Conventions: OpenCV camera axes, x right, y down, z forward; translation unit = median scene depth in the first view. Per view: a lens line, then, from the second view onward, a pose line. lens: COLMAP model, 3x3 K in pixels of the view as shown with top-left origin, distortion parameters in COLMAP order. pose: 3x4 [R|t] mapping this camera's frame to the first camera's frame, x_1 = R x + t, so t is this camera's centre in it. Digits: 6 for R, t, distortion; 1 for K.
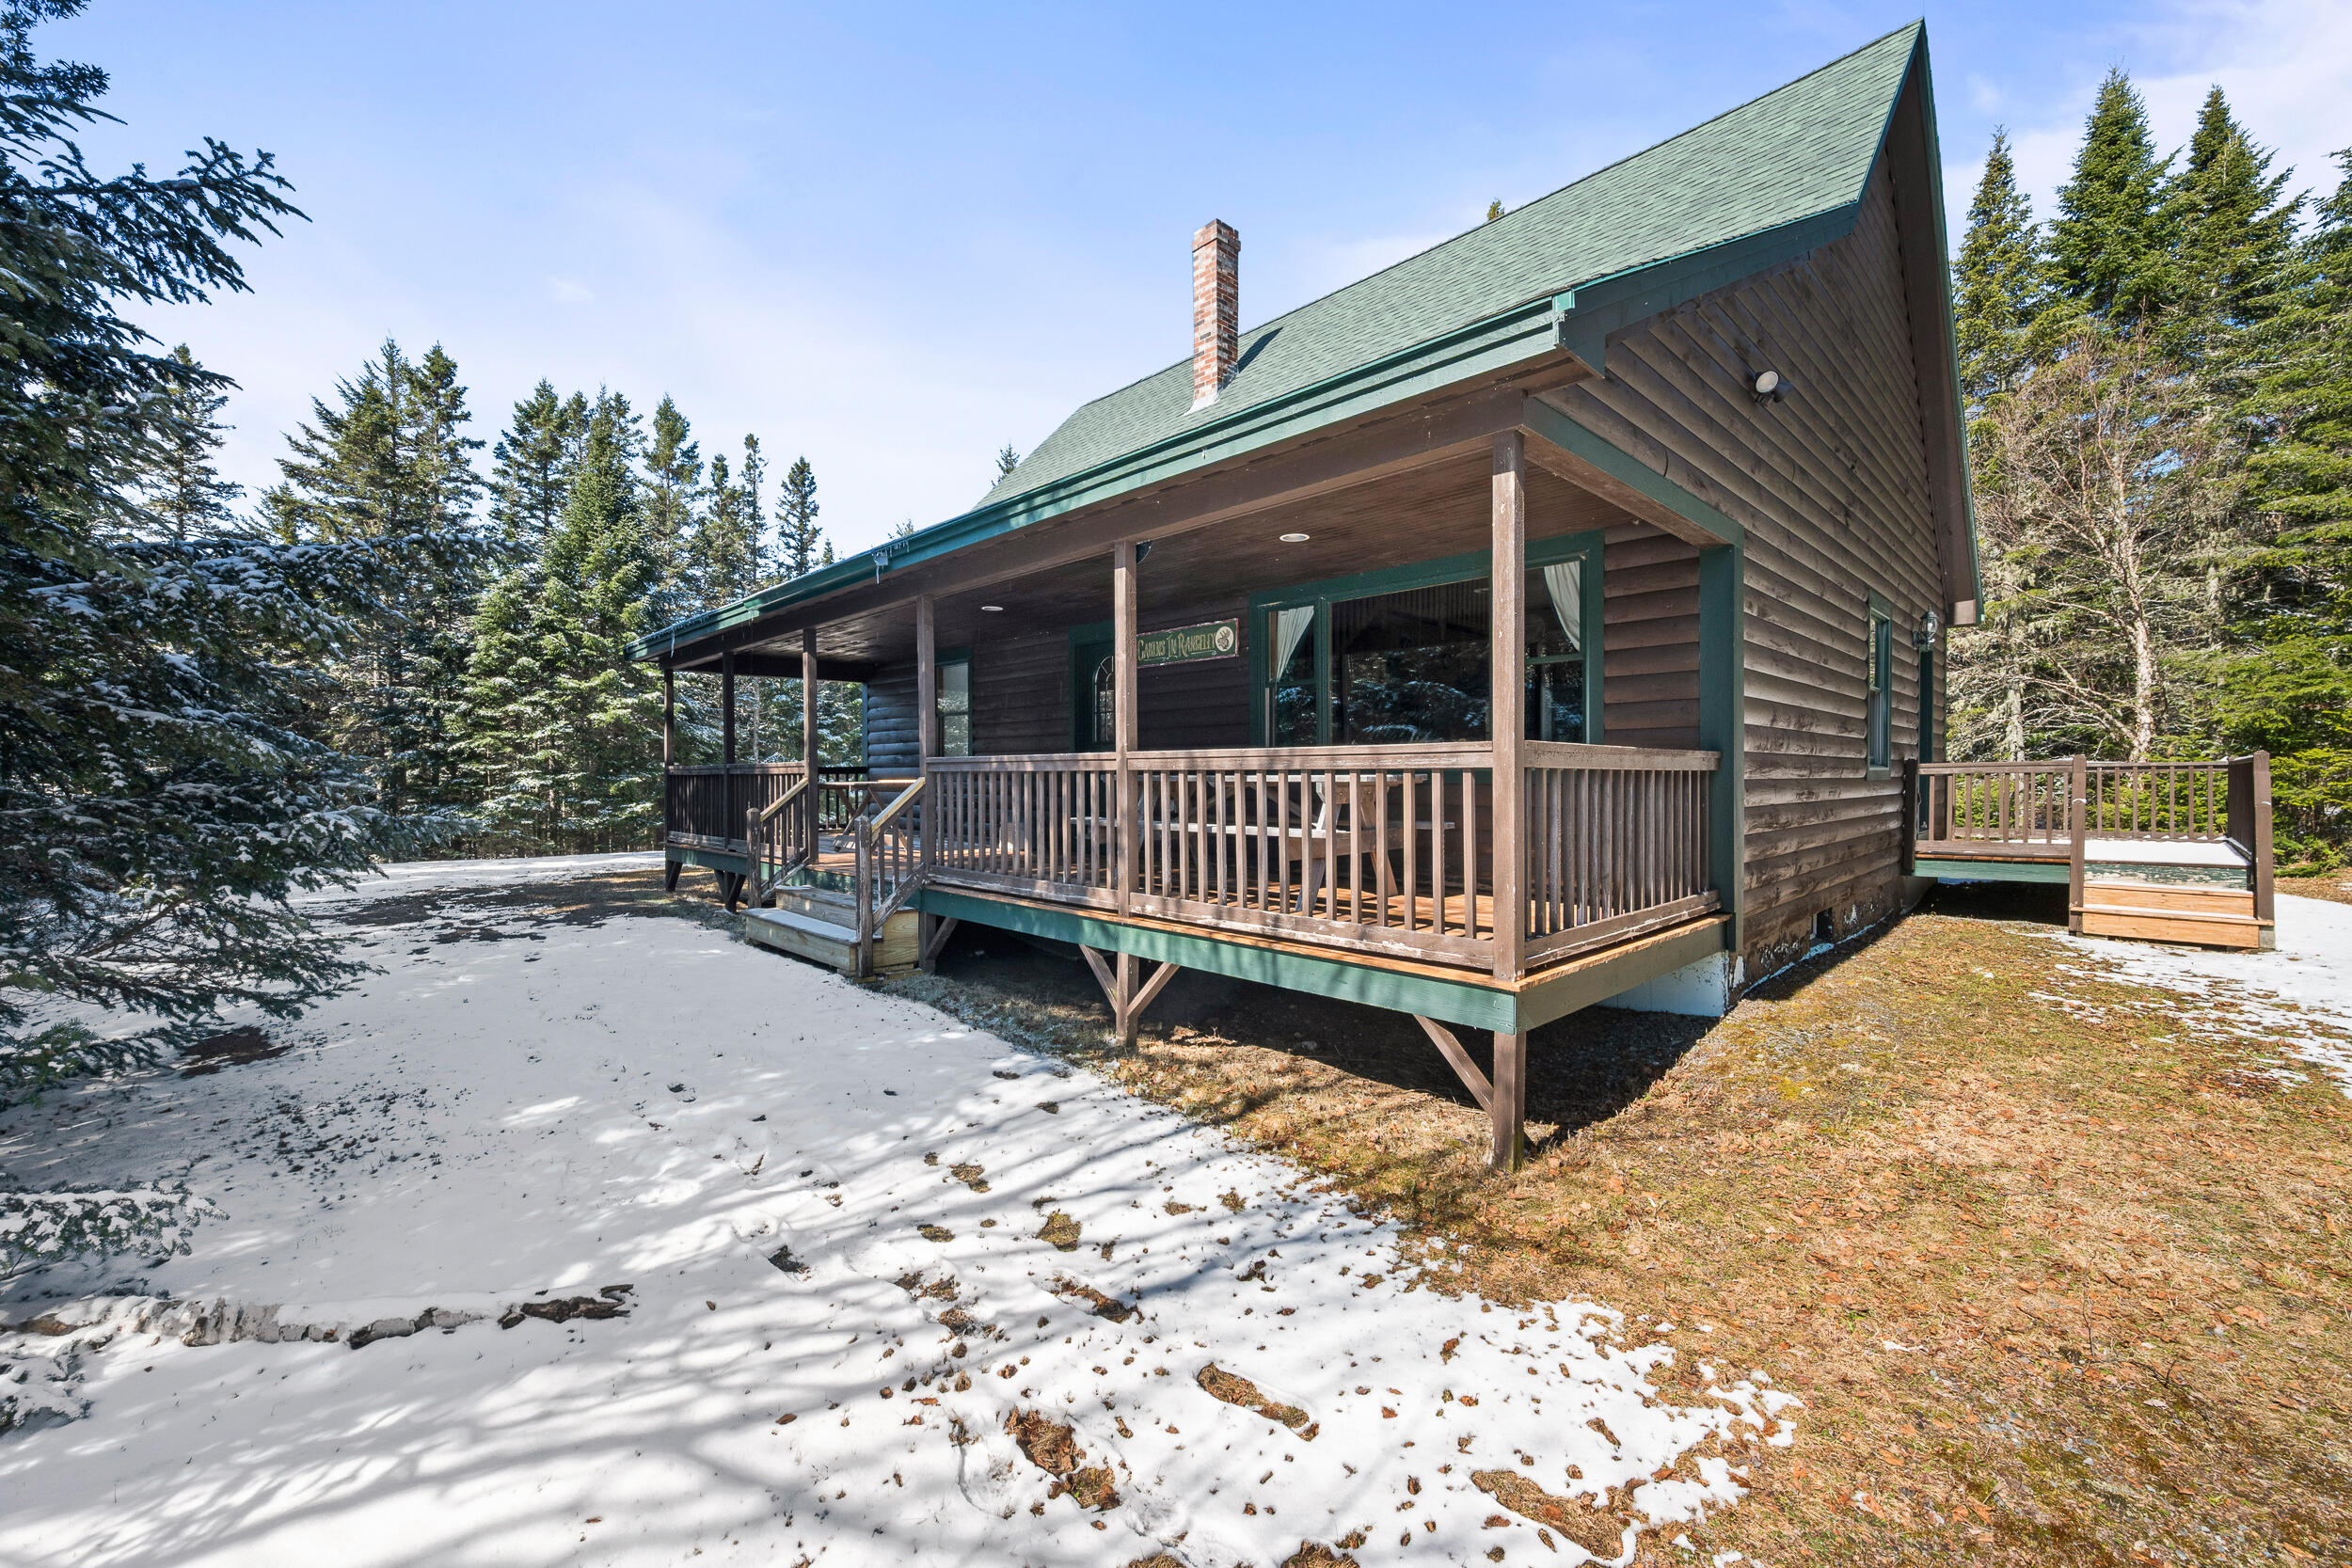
lens RADIAL K [[921.9, 0, 1177.1], [0, 921.9, 773.5], [0, 0, 1]] dist [0.001308, 0.000199]
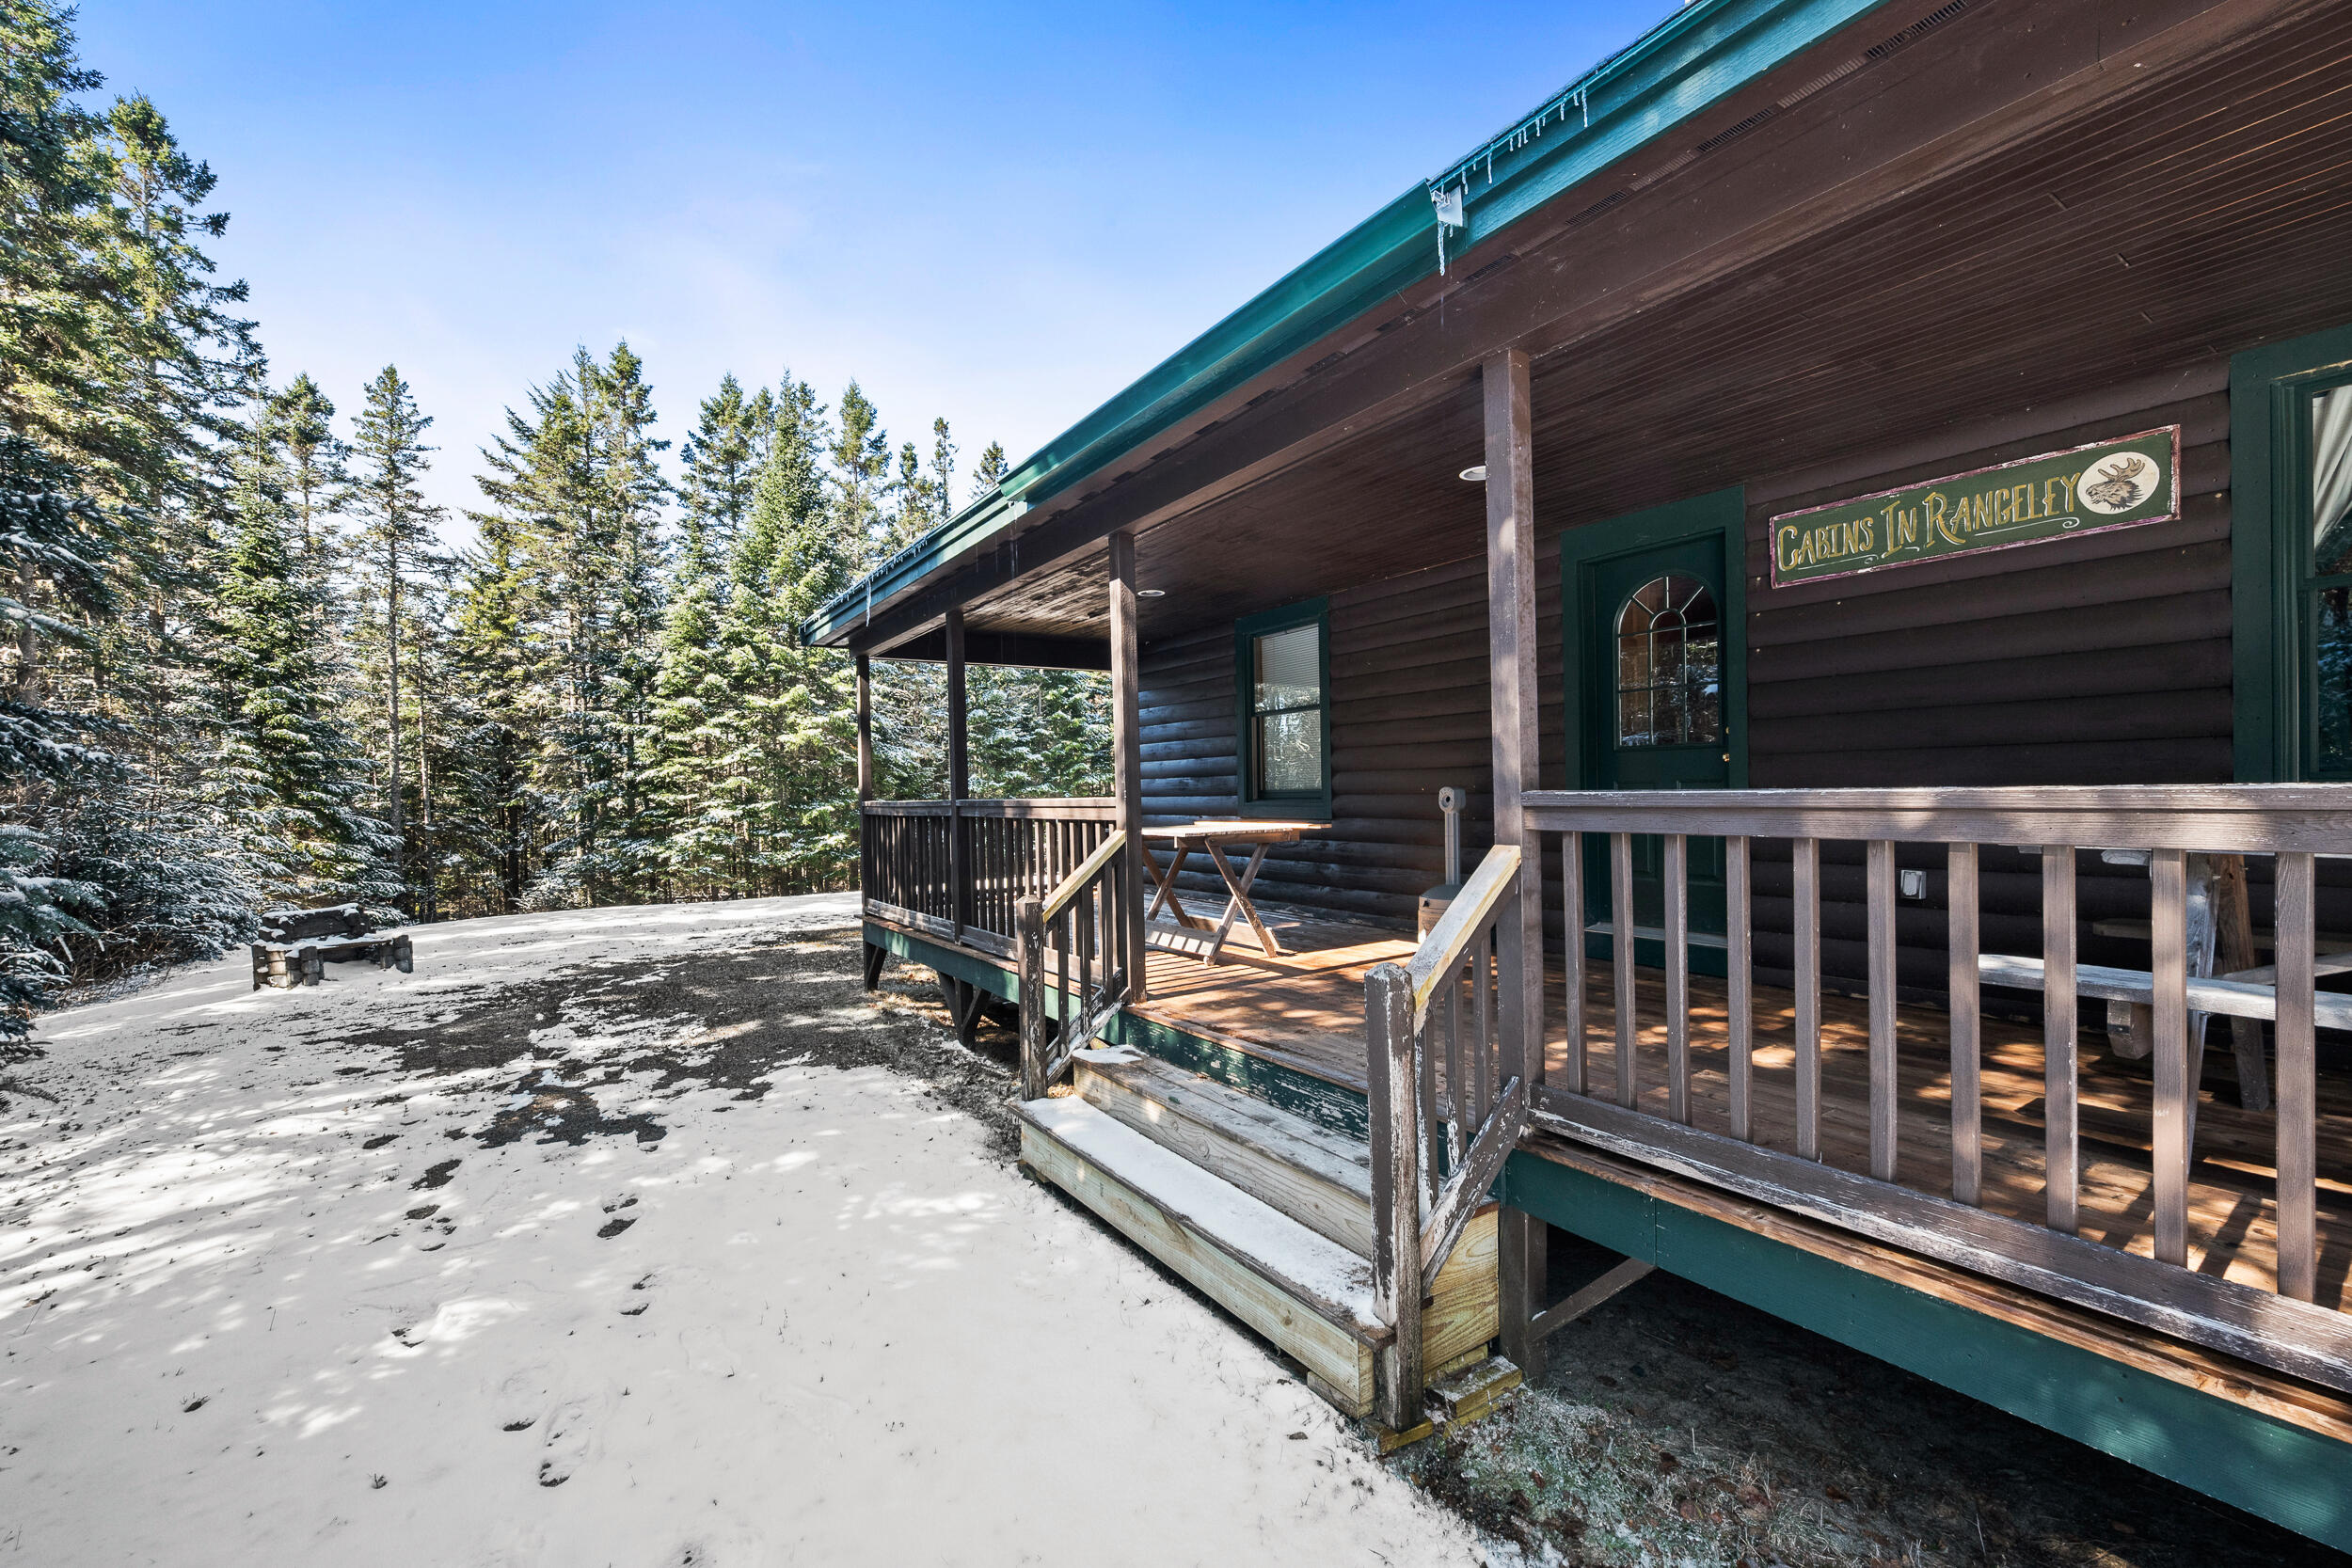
lens RADIAL K [[955.8, 0, 1187.3], [0, 955.8, 796.5], [0, 0, 1]] dist [0.000179, -0.000025]
pose [[0.984480, -0.015897, -0.174778, -0.087506], [0.017386, 0.999824, 0.006992, -0.005288], [0.174636, -0.009922, 0.984583, 0.157160]]
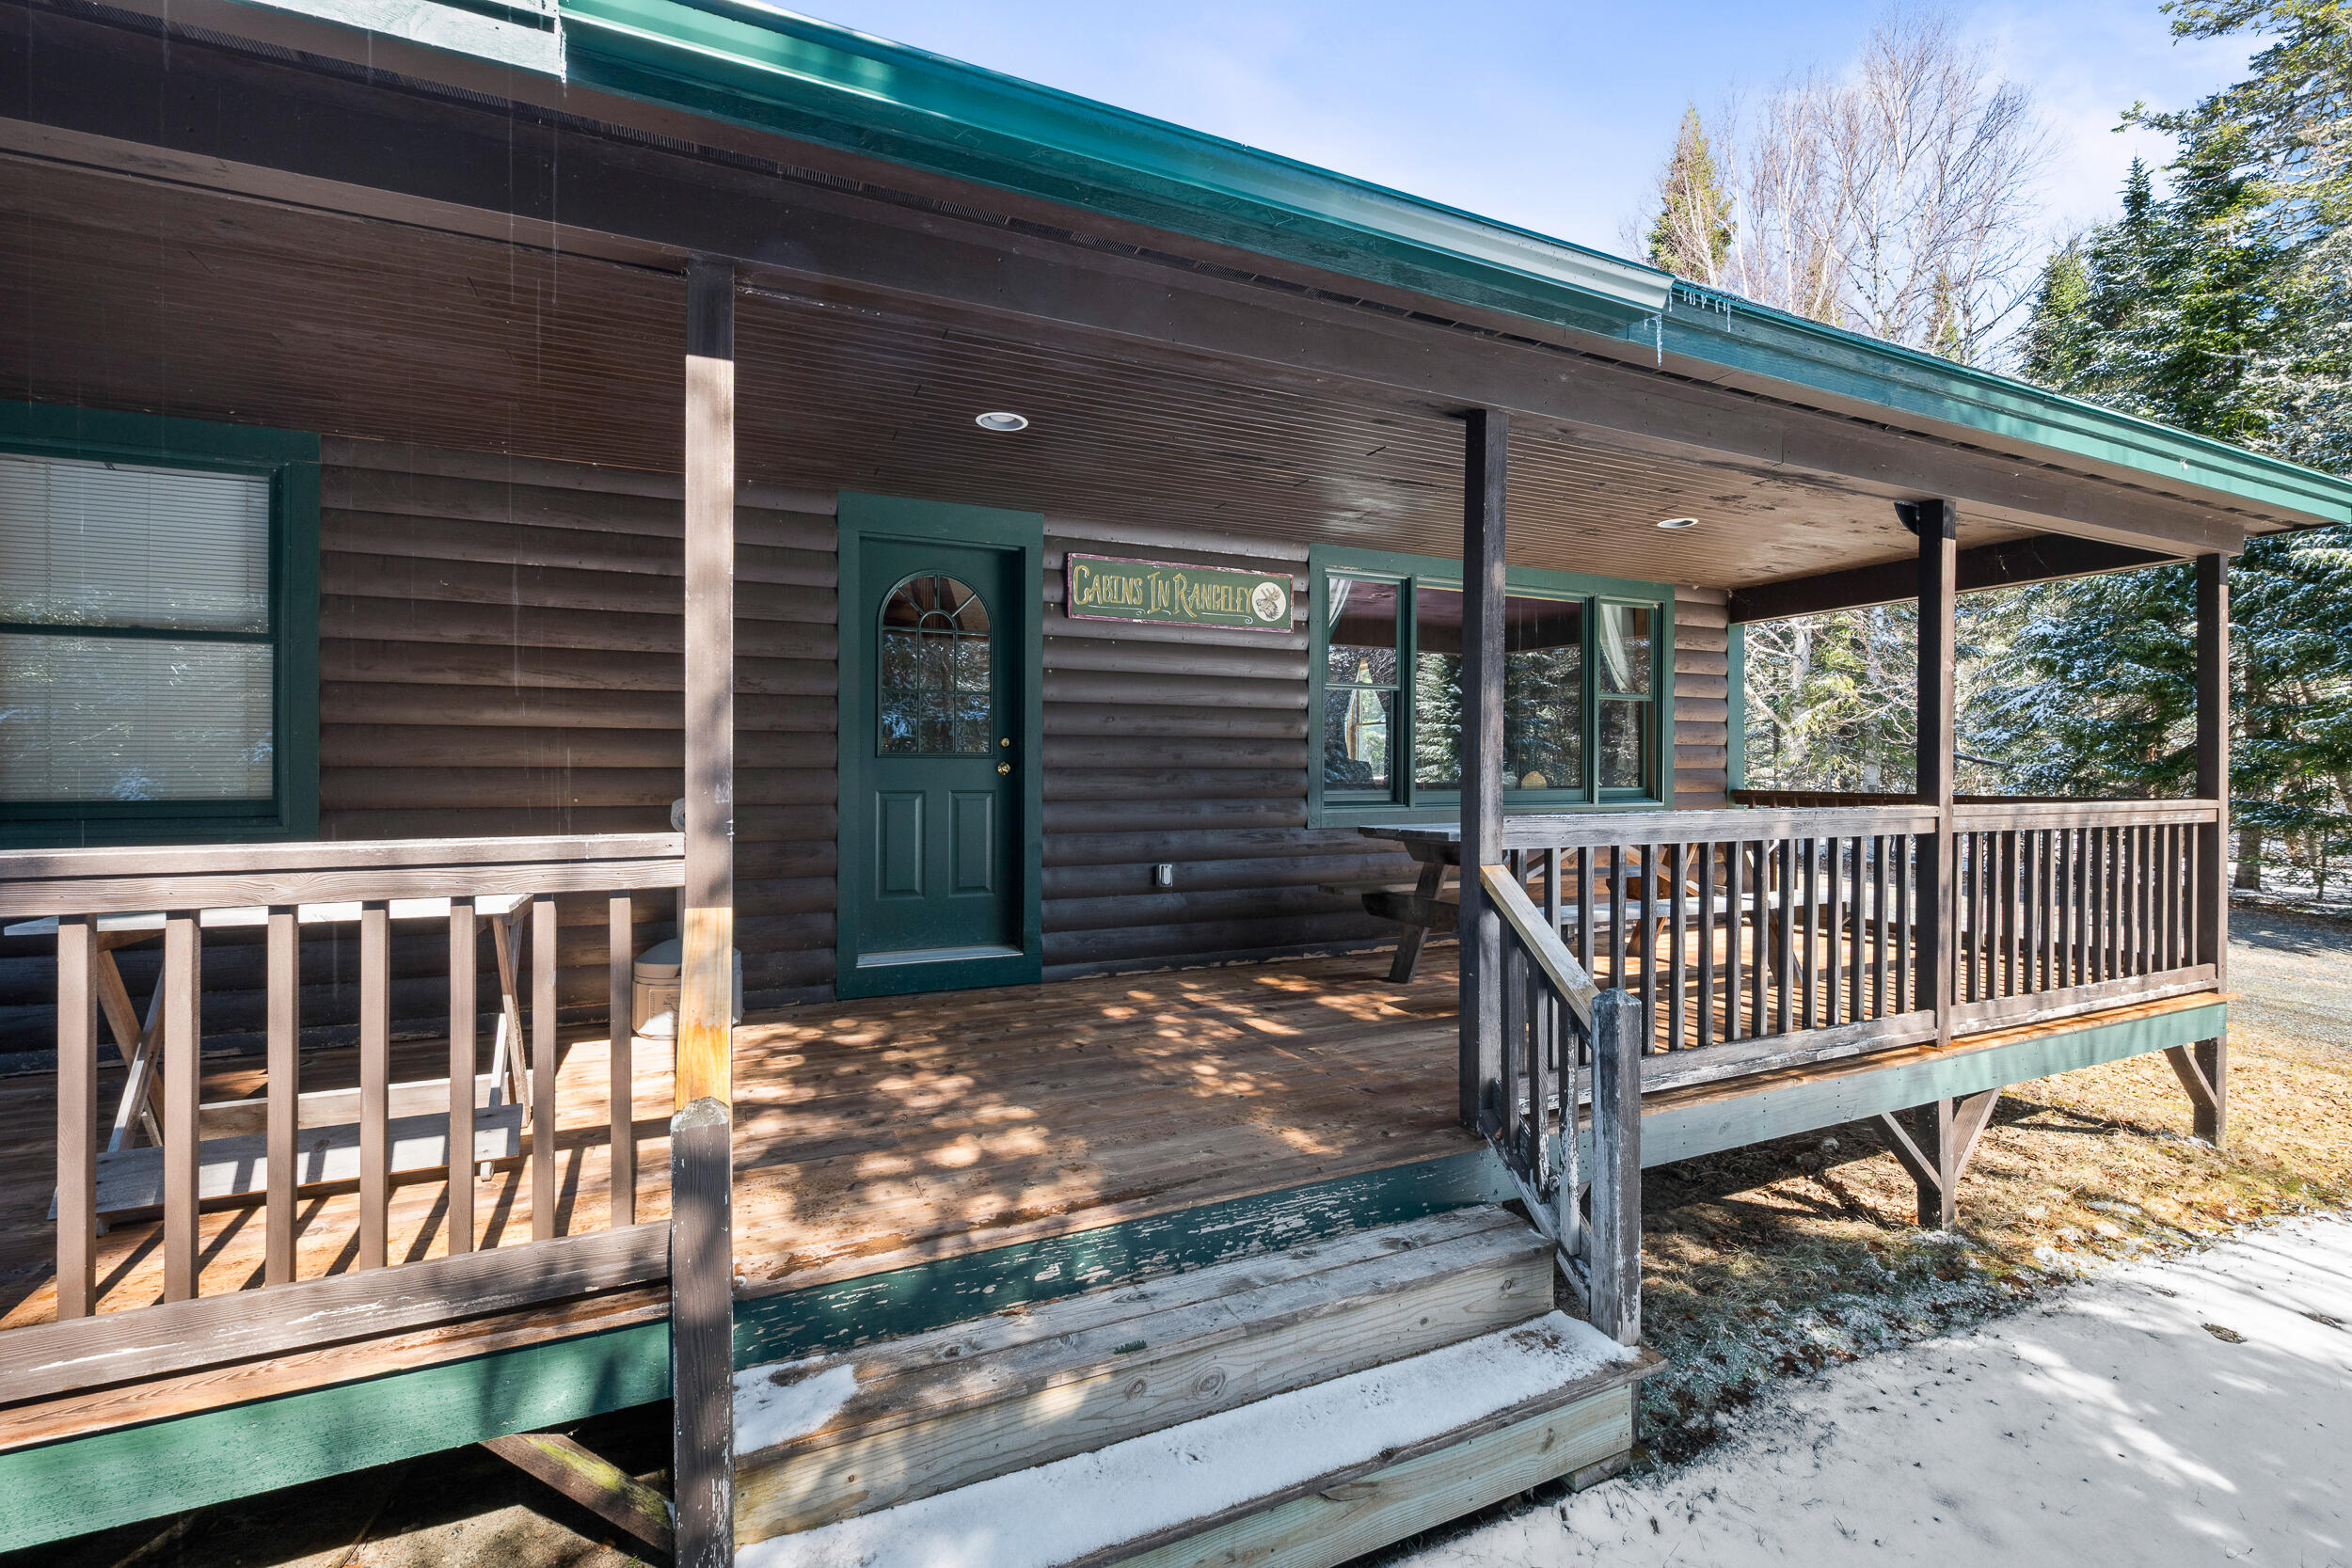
lens RADIAL K [[979.3, 0, 1176.0], [0, 979.3, 784.0], [0, 0, 1]] dist [-0.023370, -0.000101]
pose [[0.335012, 0.001577, 0.942212, -0.184022], [0.006822, 0.999968, -0.004100, -0.006126], [-0.942189, 0.007801, 0.334991, 0.258271]]
